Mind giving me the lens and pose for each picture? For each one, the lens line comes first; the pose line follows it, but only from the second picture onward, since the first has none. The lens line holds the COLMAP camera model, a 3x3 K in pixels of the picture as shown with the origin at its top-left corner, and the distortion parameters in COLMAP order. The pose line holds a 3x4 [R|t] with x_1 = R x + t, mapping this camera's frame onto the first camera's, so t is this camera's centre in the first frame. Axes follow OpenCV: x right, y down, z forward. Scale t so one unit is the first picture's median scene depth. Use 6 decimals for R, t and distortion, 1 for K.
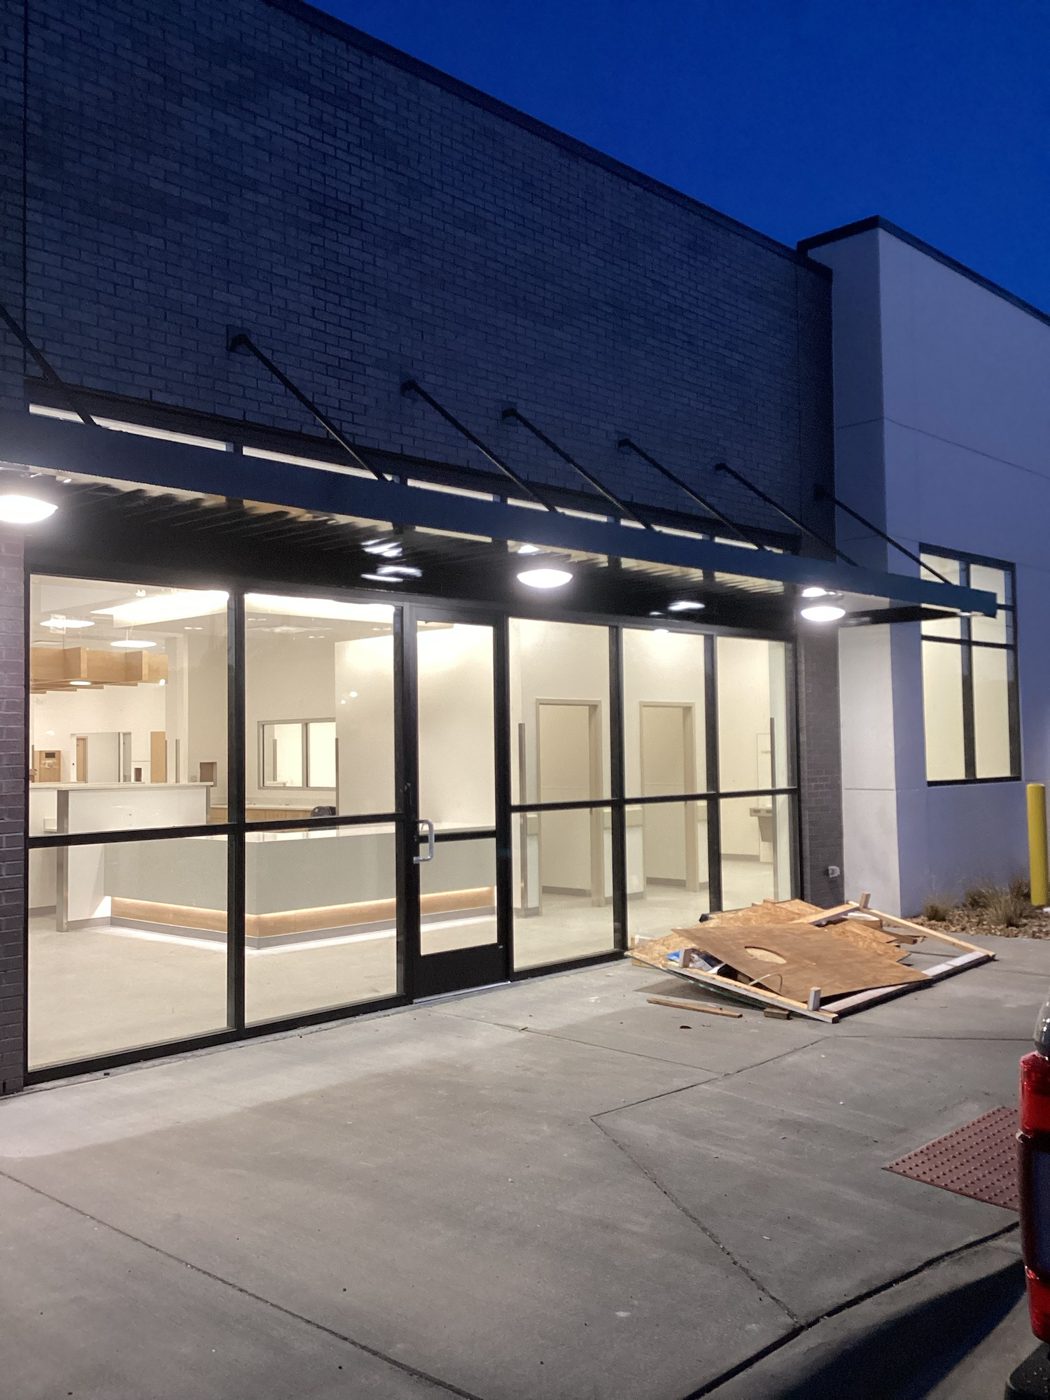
lens RADIAL K [[1281.5, 0, 525.0], [0, 1281.5, 700.0], [0, 0, 1]] dist [0.113254, 0.000001]
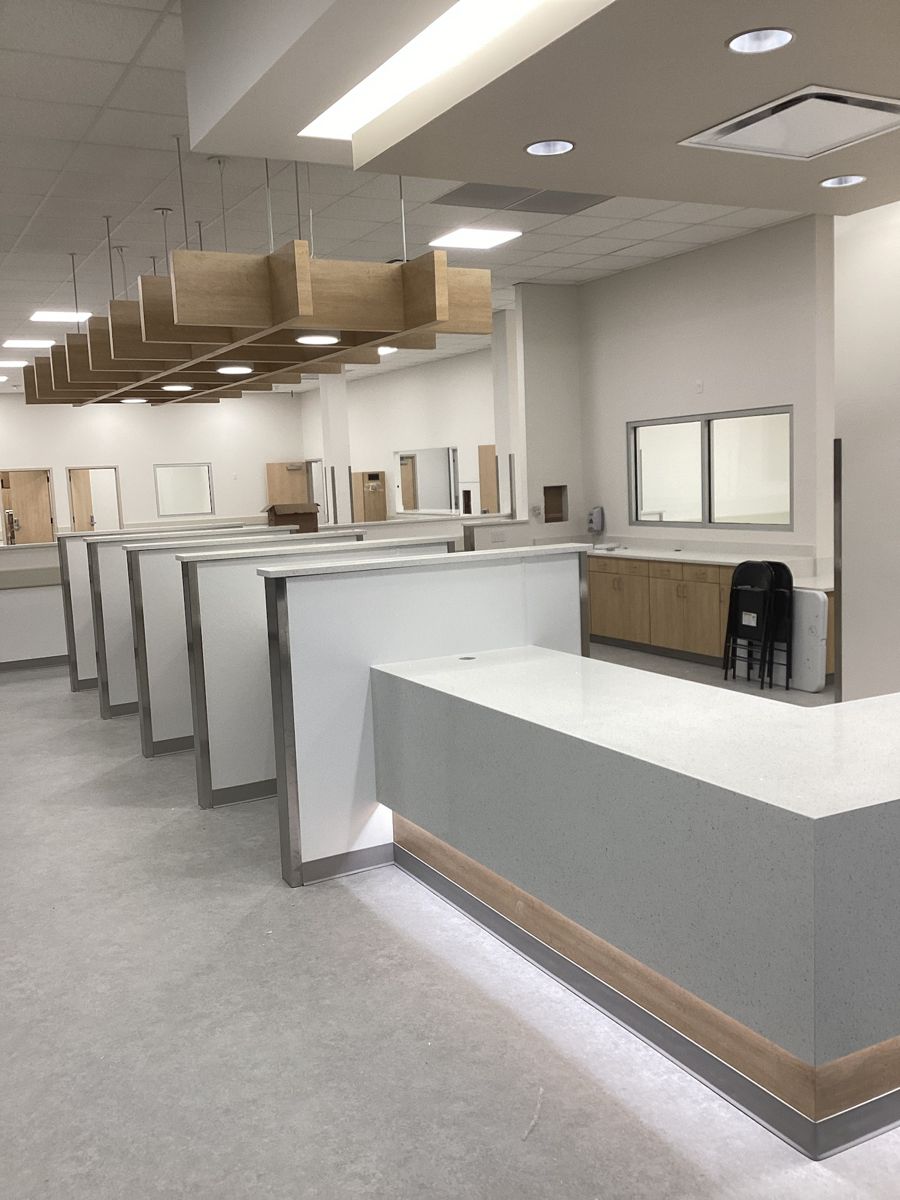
lens RADIAL K [[1098.4, 0, 450.0], [0, 1098.4, 600.0], [0, 0, 1]] dist [0.113254, 0.000001]
pose [[0.949502, 0.006112, -0.313702, -0.115028], [0.045941, 0.986326, 0.158271, 0.012597], [0.310380, -0.164691, 0.936238, 0.425814]]
